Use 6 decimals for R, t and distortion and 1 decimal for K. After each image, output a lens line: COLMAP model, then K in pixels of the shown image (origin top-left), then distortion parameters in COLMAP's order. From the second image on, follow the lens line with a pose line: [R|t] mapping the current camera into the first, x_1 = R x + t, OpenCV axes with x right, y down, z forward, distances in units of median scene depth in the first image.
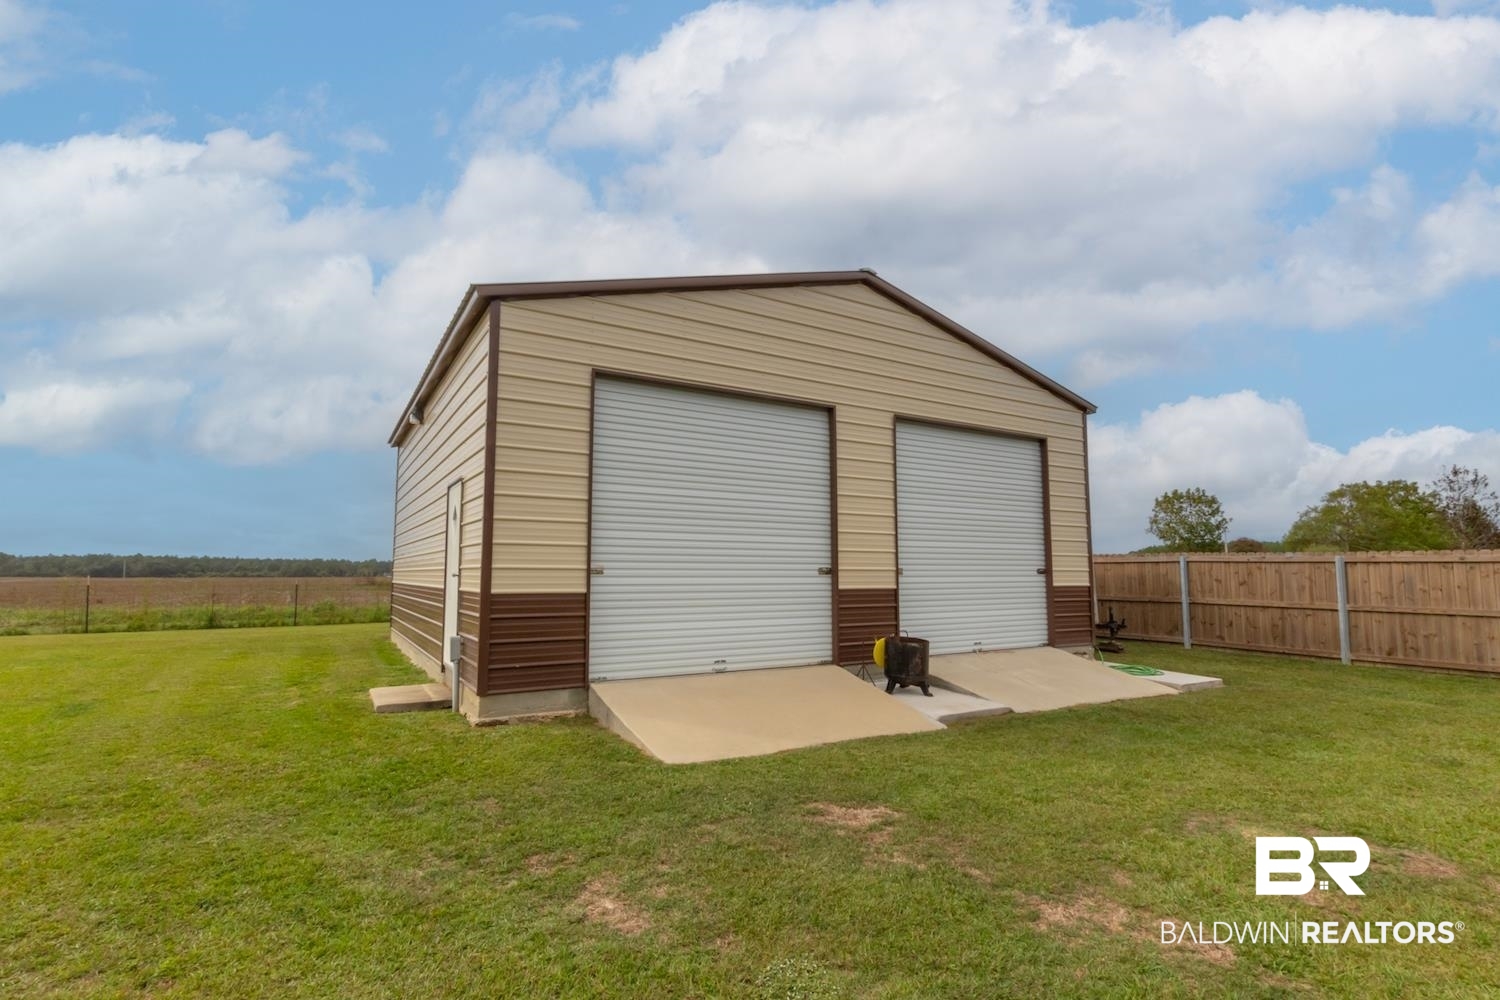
lens RADIAL K [[708.2, 0, 750.4], [0, 708.2, 511.0], [0, 0, 1]] dist [0.002305, 0.000306]
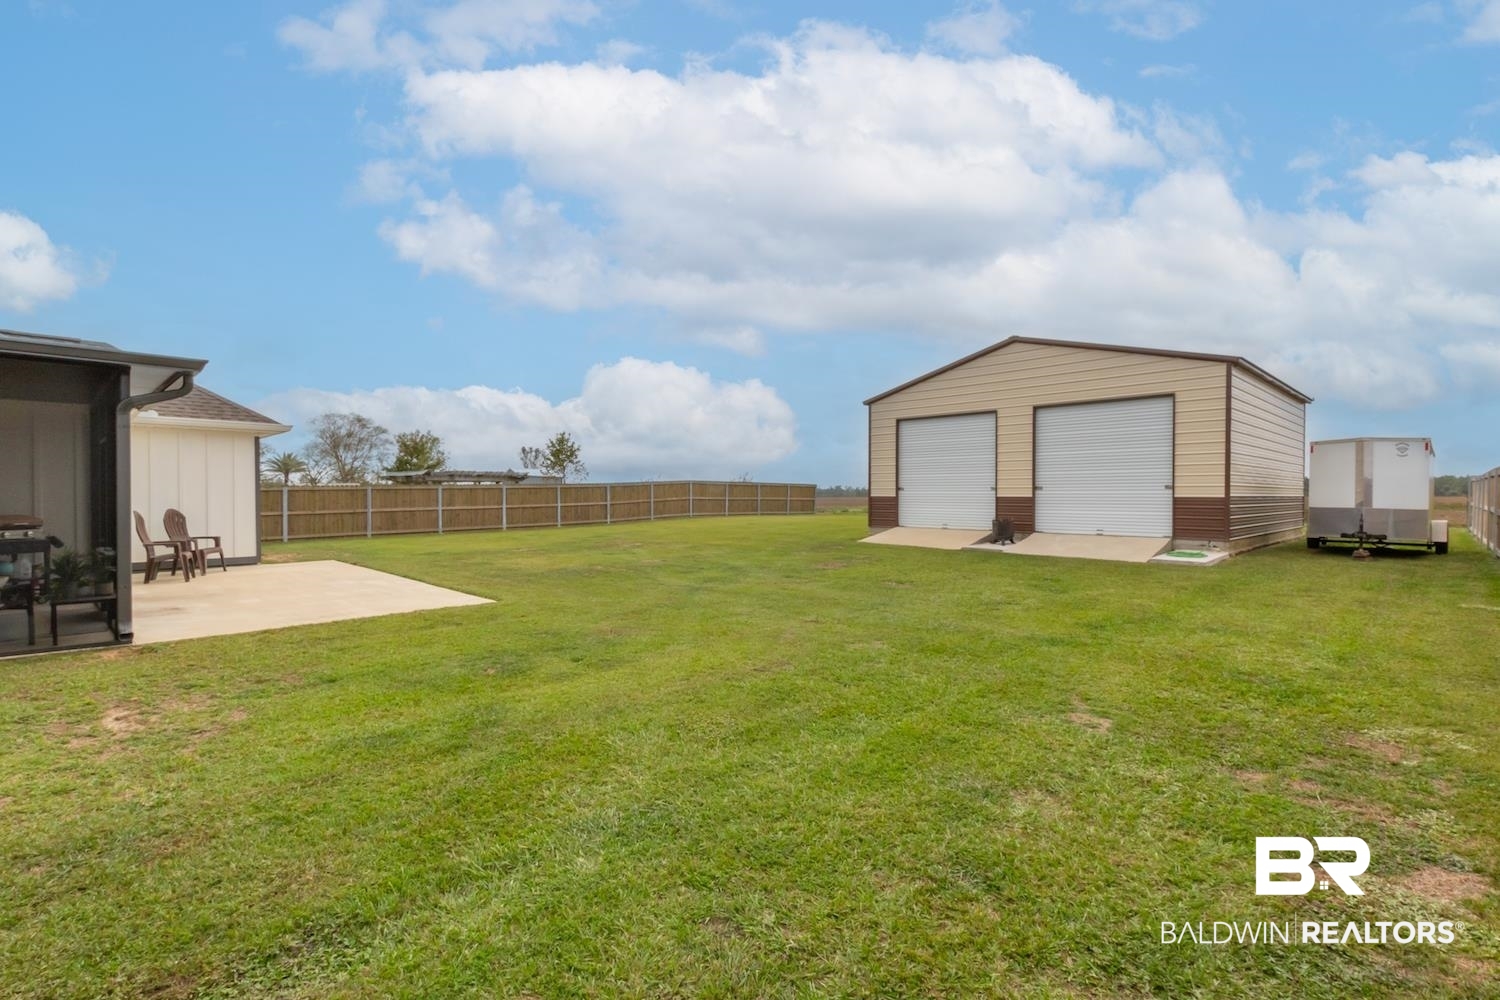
lens RADIAL K [[699.0, 0, 746.5], [0, 699.0, 504.6], [0, 0, 1]] dist [0.000853, -0.000003]
pose [[0.216856, 0.014387, -0.976098, 1.609651], [0.087554, 0.995575, 0.034125, -0.003359], [0.972269, -0.092862, 0.214637, -0.154222]]
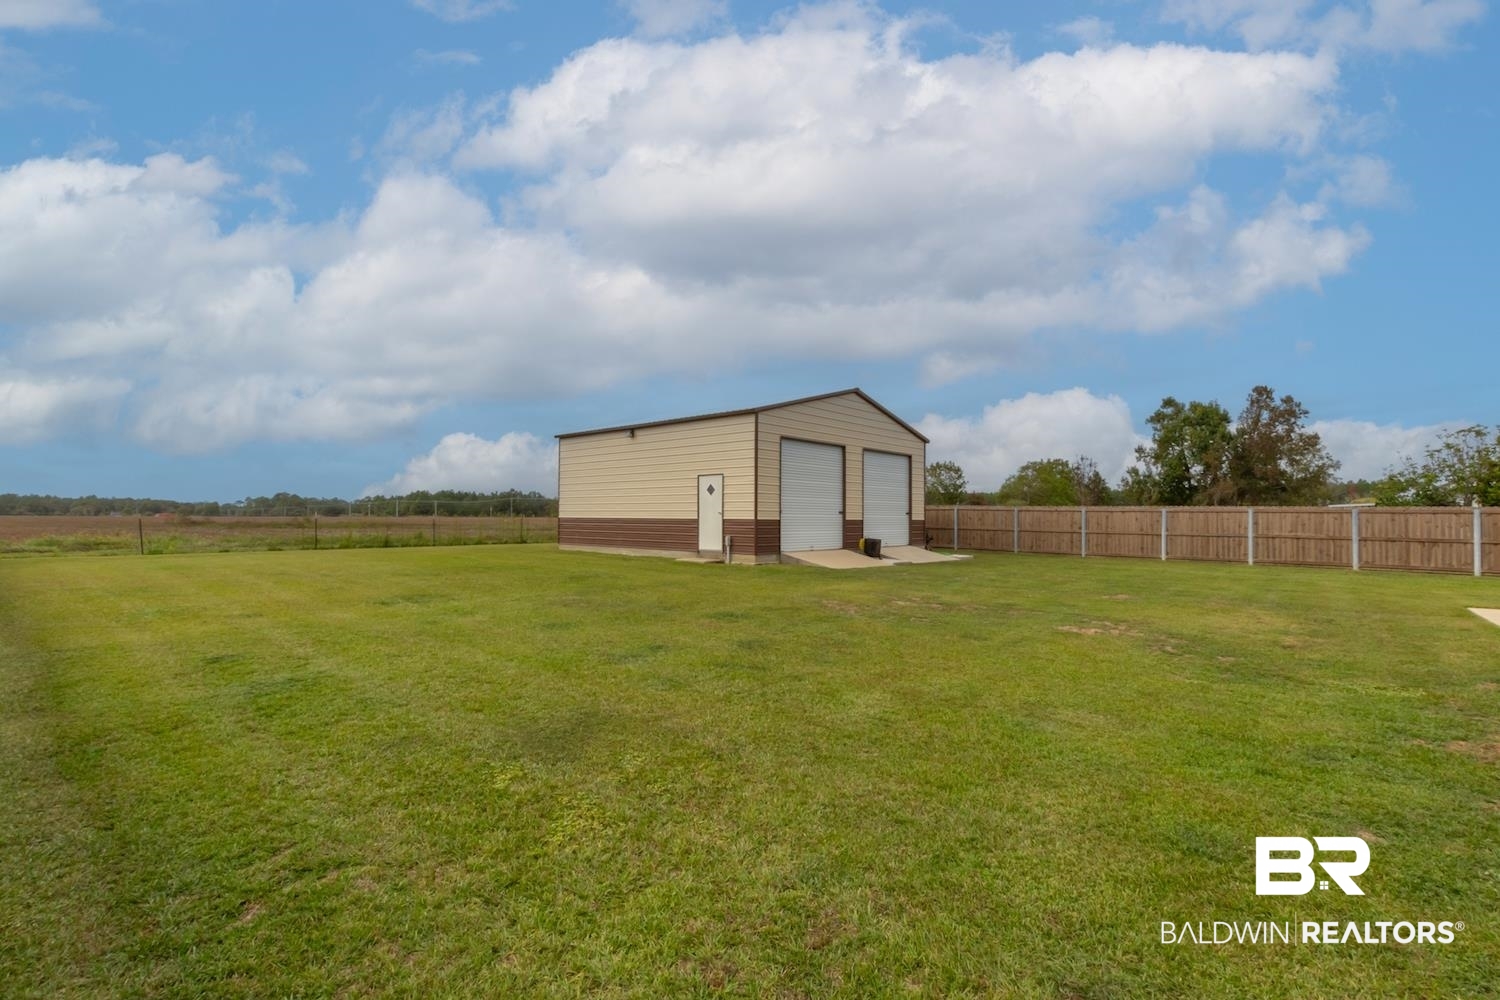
lens RADIAL K [[681.2, 0, 750.0], [0, 681.2, 500.0], [0, 0, 1]] dist [-0.000733, 0.000012]
pose [[0.955415, 0.013070, 0.294978, -0.724786], [-0.032130, 0.997690, 0.059858, -0.073824], [-0.293514, -0.066667, 0.953627, -0.950155]]
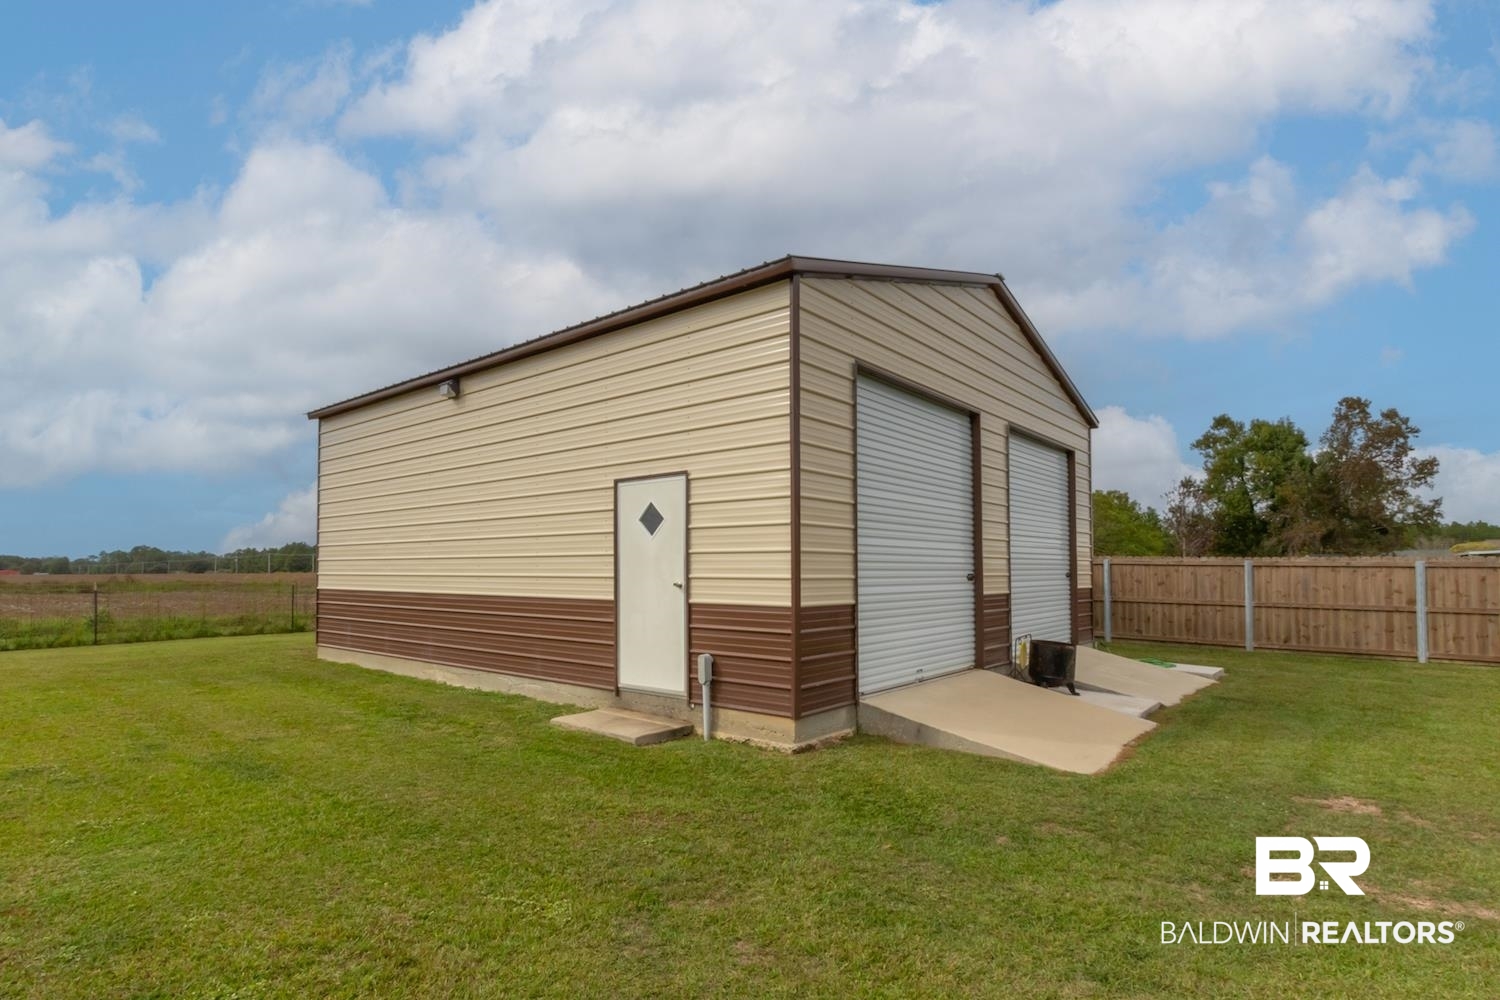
lens RADIAL K [[757.8, 0, 678.3], [0, 757.8, 543.1], [0, 0, 1]] dist [0.002072, -0.000054]
pose [[0.955548, 0.009450, 0.294684, -0.486039], [-0.025246, 0.998438, 0.049843, -0.005468], [-0.293752, -0.055067, 0.954294, 0.078142]]
